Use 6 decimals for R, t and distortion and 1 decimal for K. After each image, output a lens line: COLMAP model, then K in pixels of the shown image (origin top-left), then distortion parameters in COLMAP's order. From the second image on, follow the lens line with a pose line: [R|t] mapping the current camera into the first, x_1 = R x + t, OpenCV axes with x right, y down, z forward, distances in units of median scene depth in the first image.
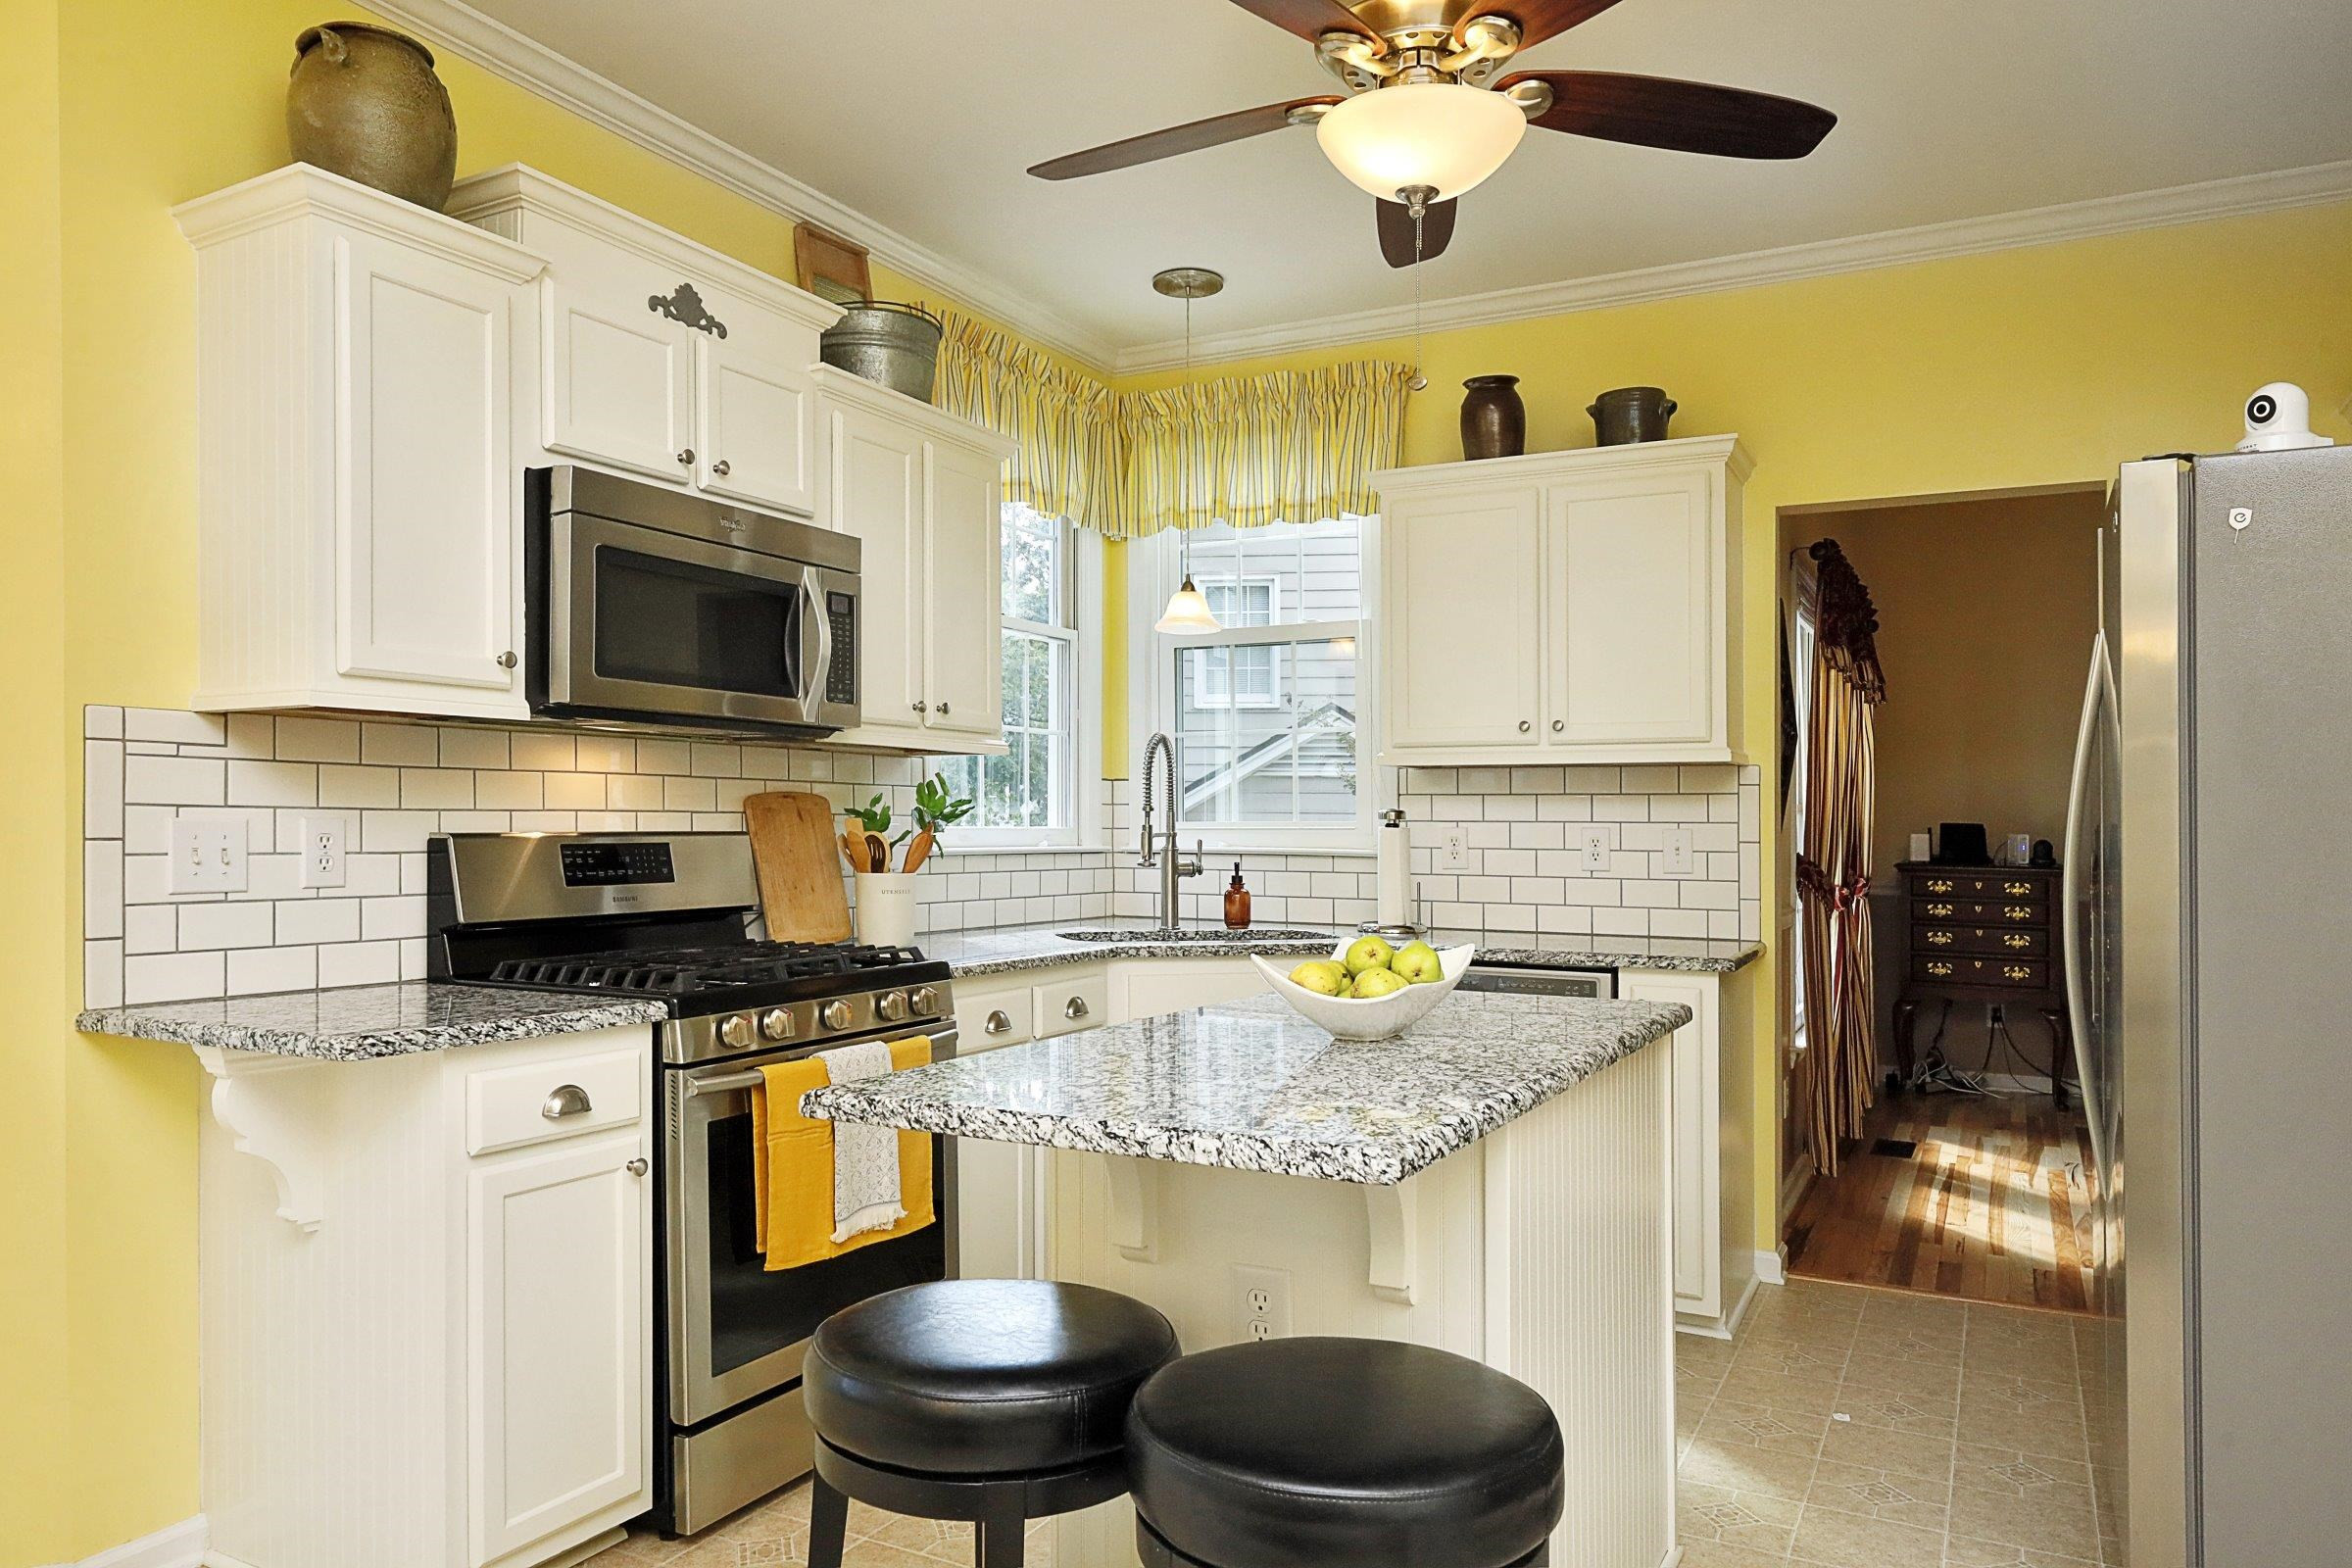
lens RADIAL K [[1543.2, 0, 1163.2], [0, 1543.2, 822.9], [0, 0, 1]] dist [0.009563, -0.001706]
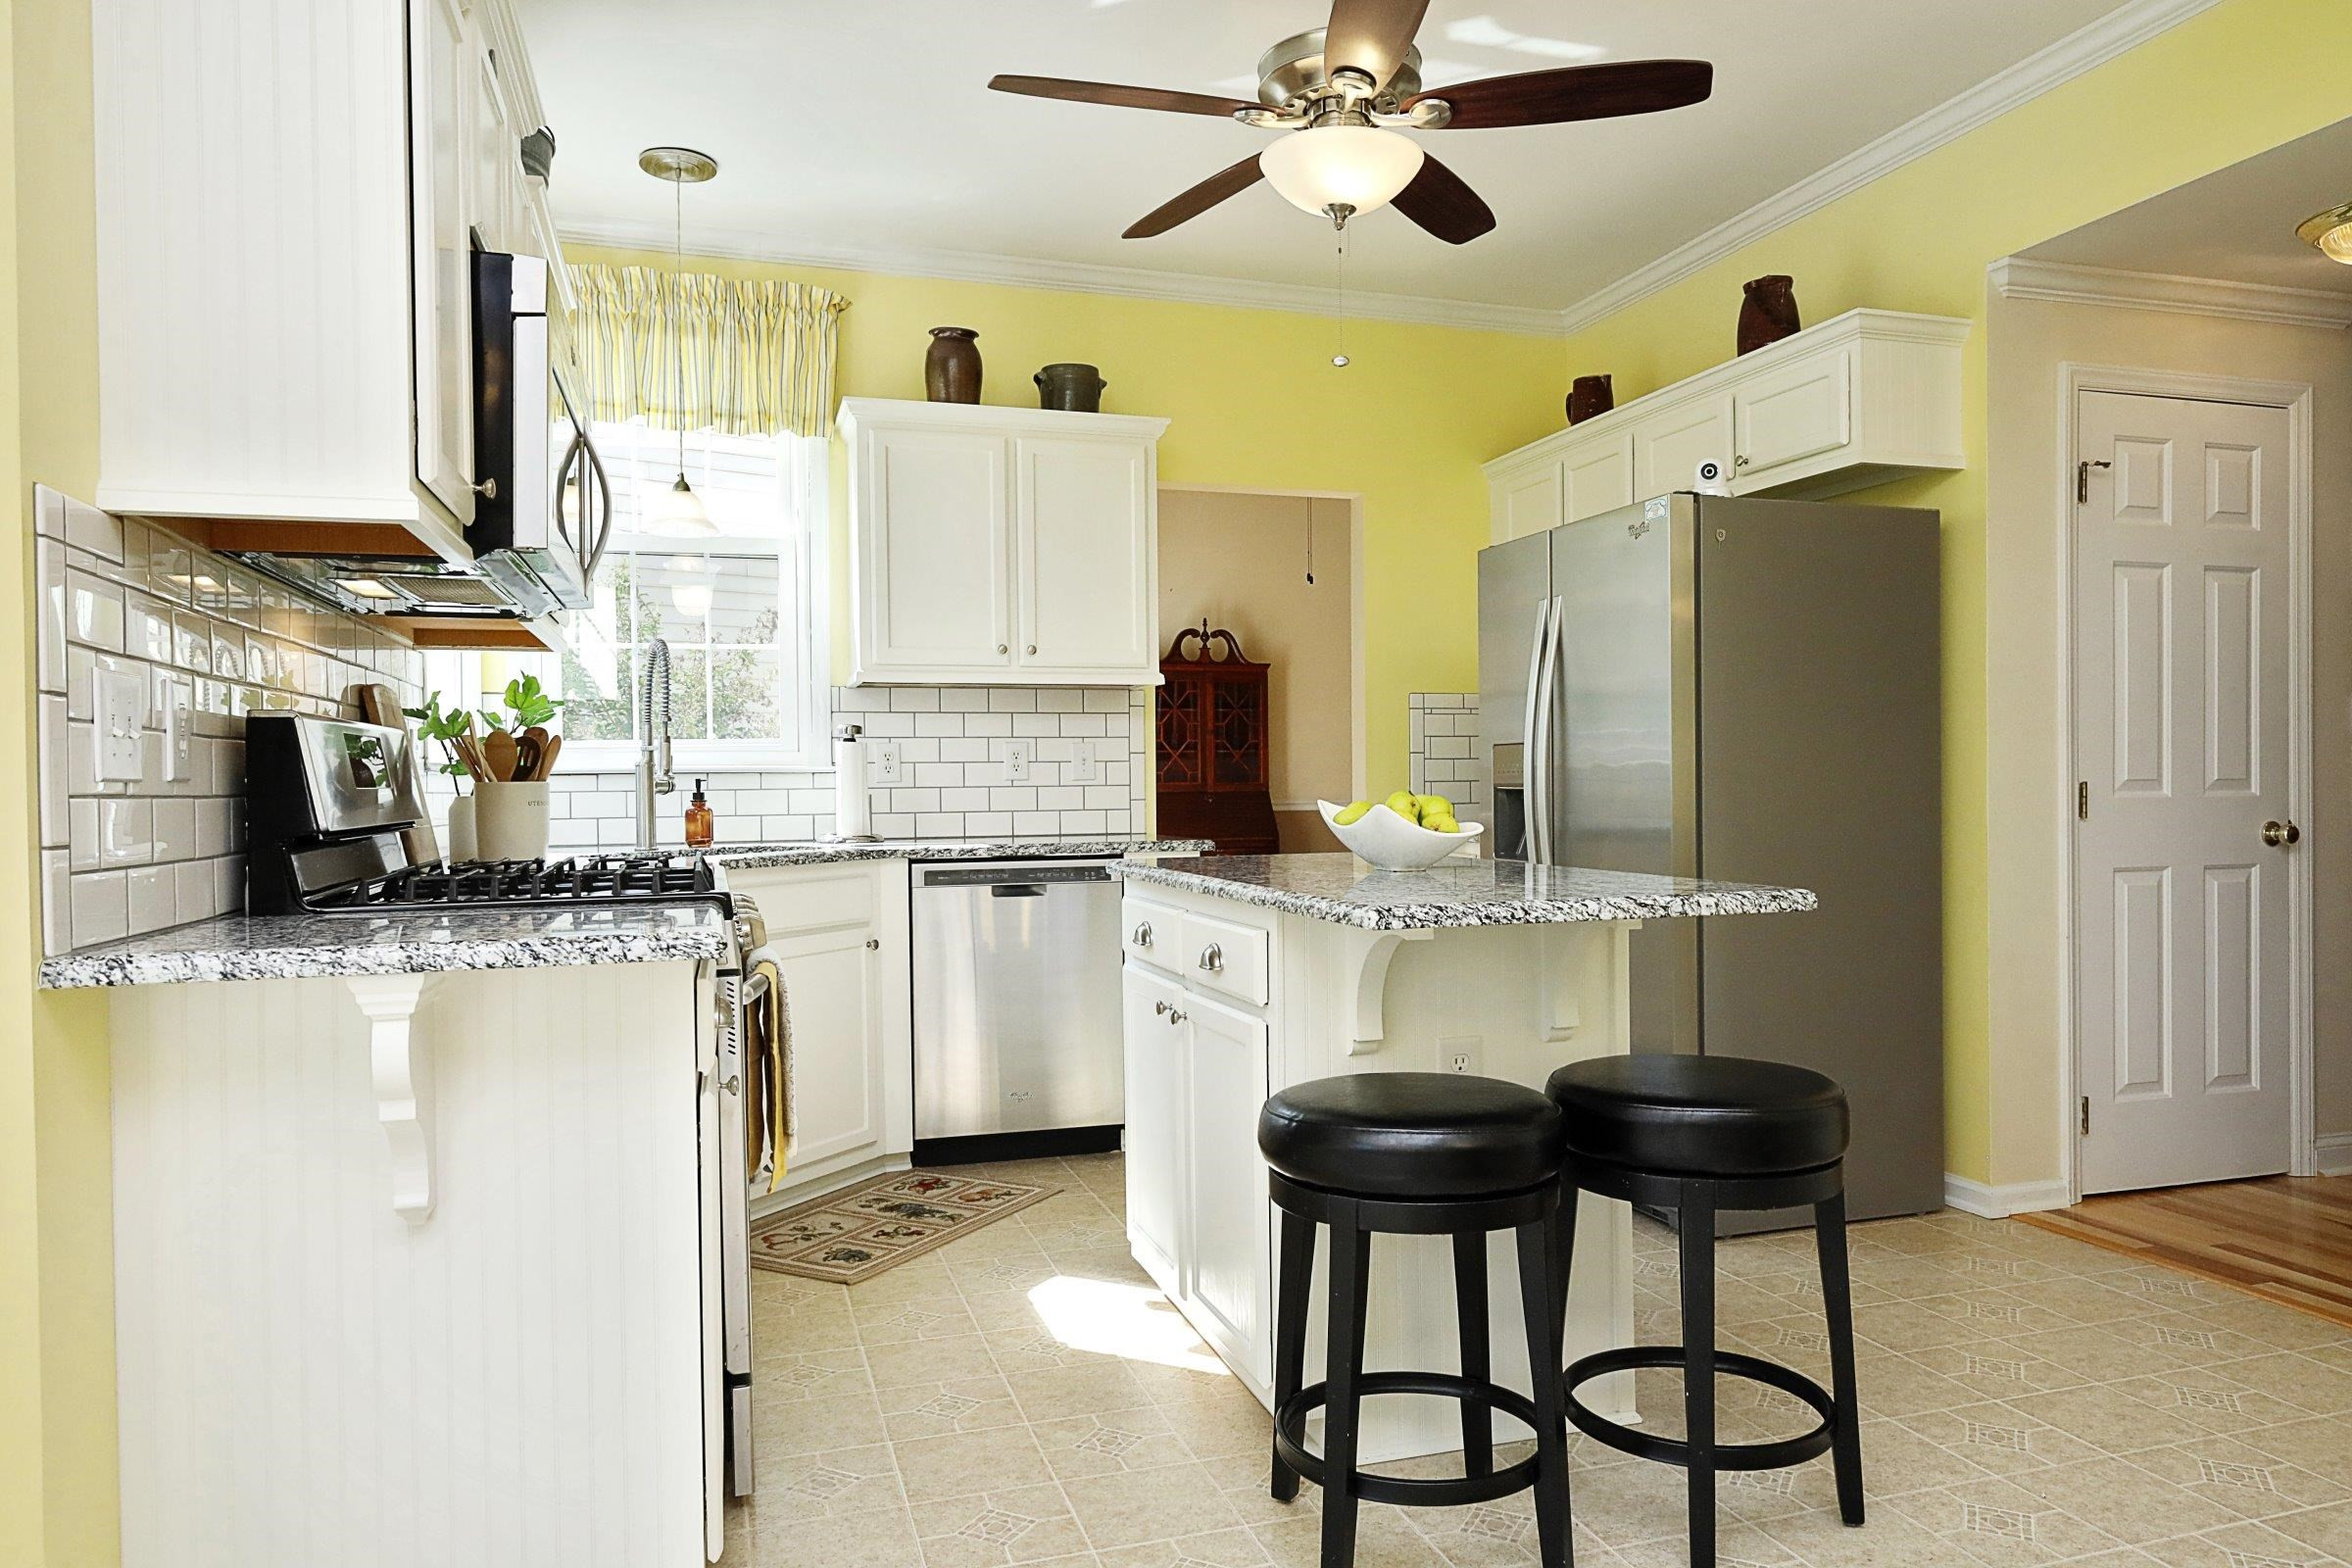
lens RADIAL K [[1543.2, 0, 1186.2], [0, 1543.2, 781.3], [0, 0, 1]] dist [0.009563, -0.001706]
pose [[0.699397, -0.014069, 0.714595, -0.472164], [0.014540, 0.999879, 0.005455, 0.029240], [-0.714585, 0.006574, 0.699517, 0.121688]]
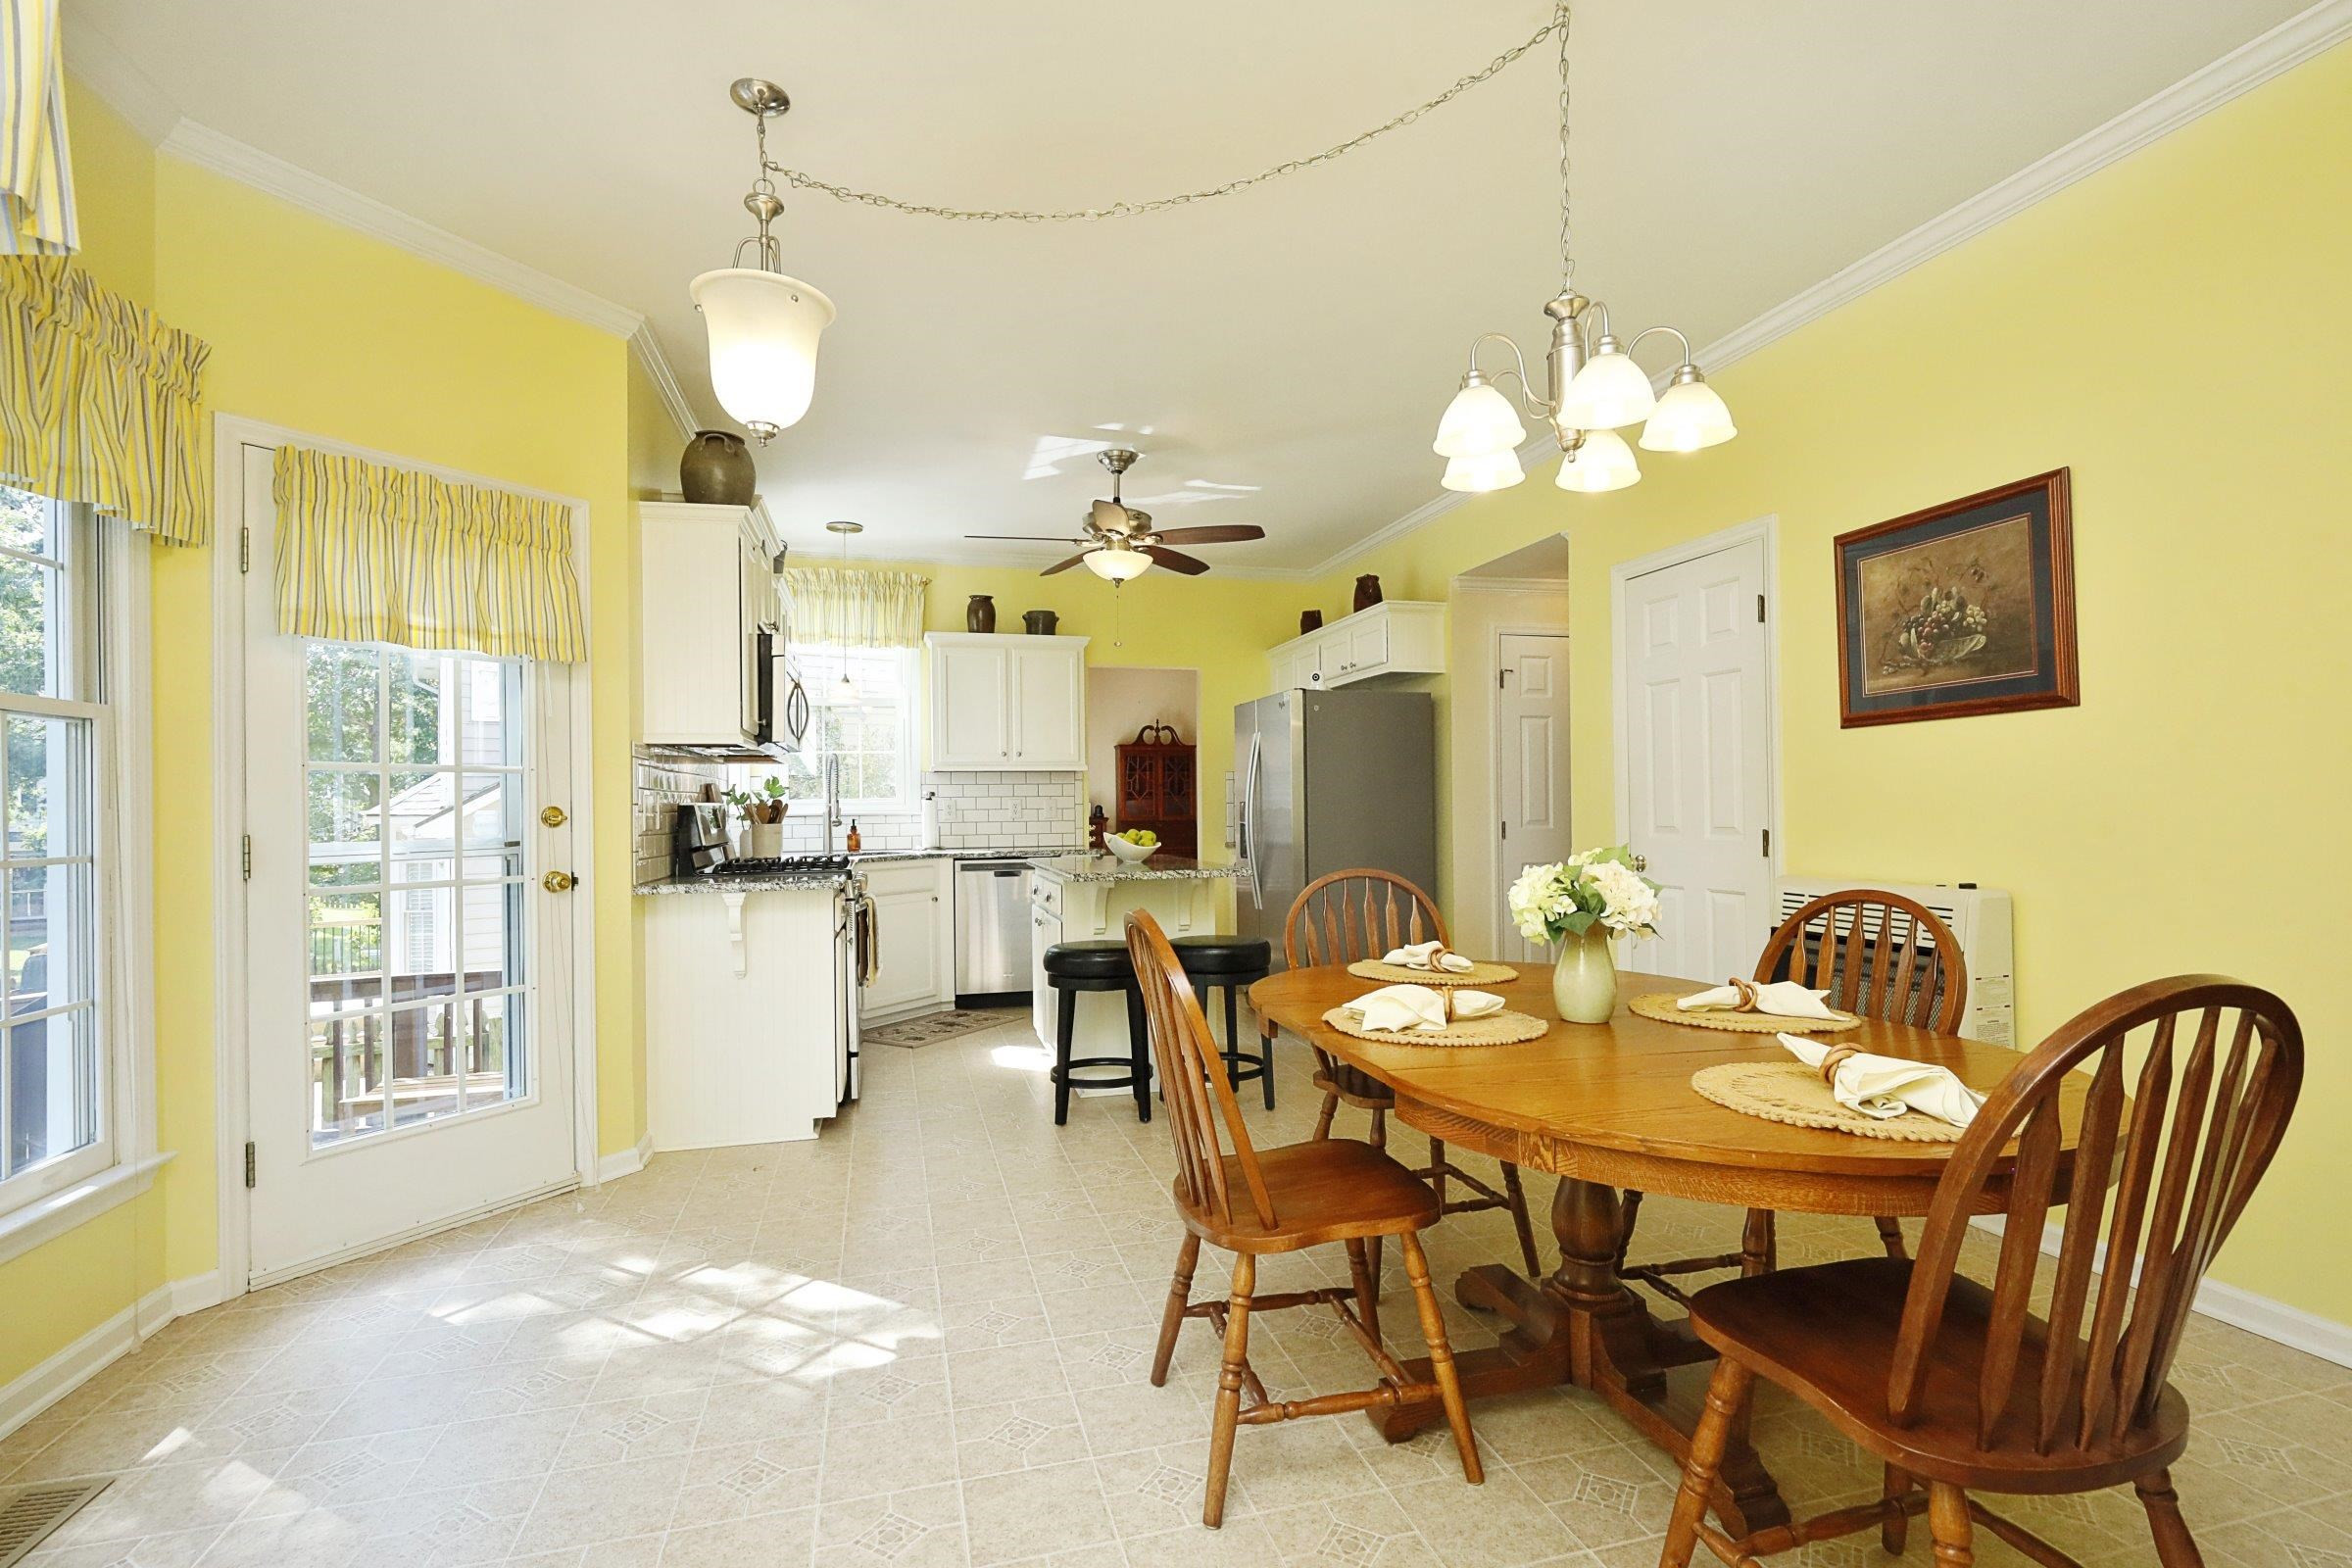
lens RADIAL K [[1078.6, 0, 1174.4], [0, 1078.6, 784.6], [0, 0, 1]] dist [0.015472, -0.000097]
pose [[0.727418, -0.000692, 0.686194, -0.665152], [0.015842, 0.999750, -0.015785, 0.011077], [-0.686012, 0.022352, 0.727247, -0.317153]]
